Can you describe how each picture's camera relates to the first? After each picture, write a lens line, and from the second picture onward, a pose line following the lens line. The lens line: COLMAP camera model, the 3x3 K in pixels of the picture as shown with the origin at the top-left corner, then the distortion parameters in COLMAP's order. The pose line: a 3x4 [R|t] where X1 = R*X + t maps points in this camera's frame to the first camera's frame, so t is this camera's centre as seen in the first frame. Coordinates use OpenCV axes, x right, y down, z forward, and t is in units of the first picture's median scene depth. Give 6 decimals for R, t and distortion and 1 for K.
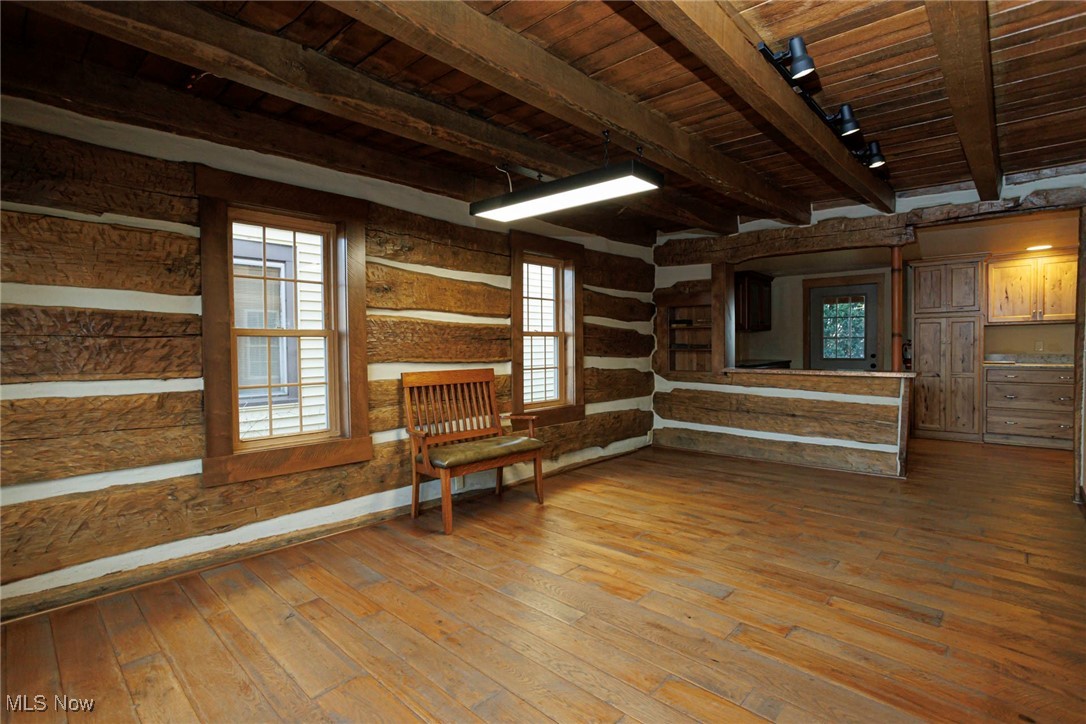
lens RADIAL K [[531.7, 0, 546.6], [0, 531.7, 358.3], [0, 0, 1]] dist [0.000190, 0.000584]
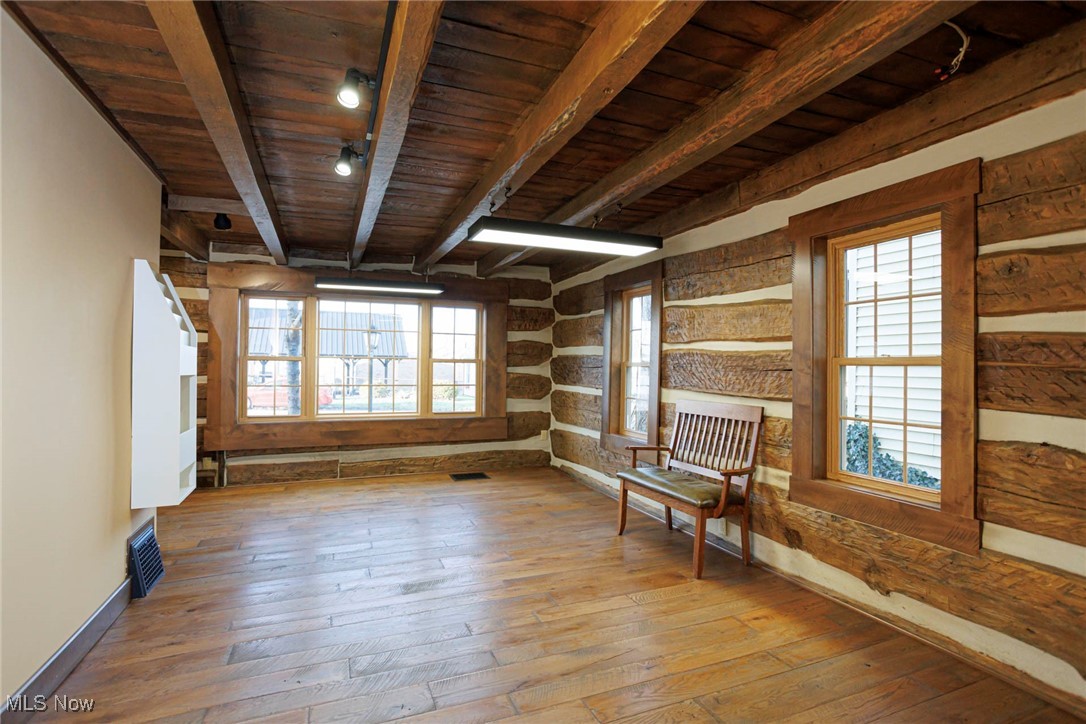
lens RADIAL K [[531.7, 0, 543.8], [0, 531.7, 359.6], [0, 0, 1]] dist [0.000190, 0.000584]
pose [[-0.423385, -0.002083, -0.905947, 0.778465], [-0.021437, 0.999740, 0.007719, -0.052454], [0.905696, 0.022689, -0.423320, 1.080114]]
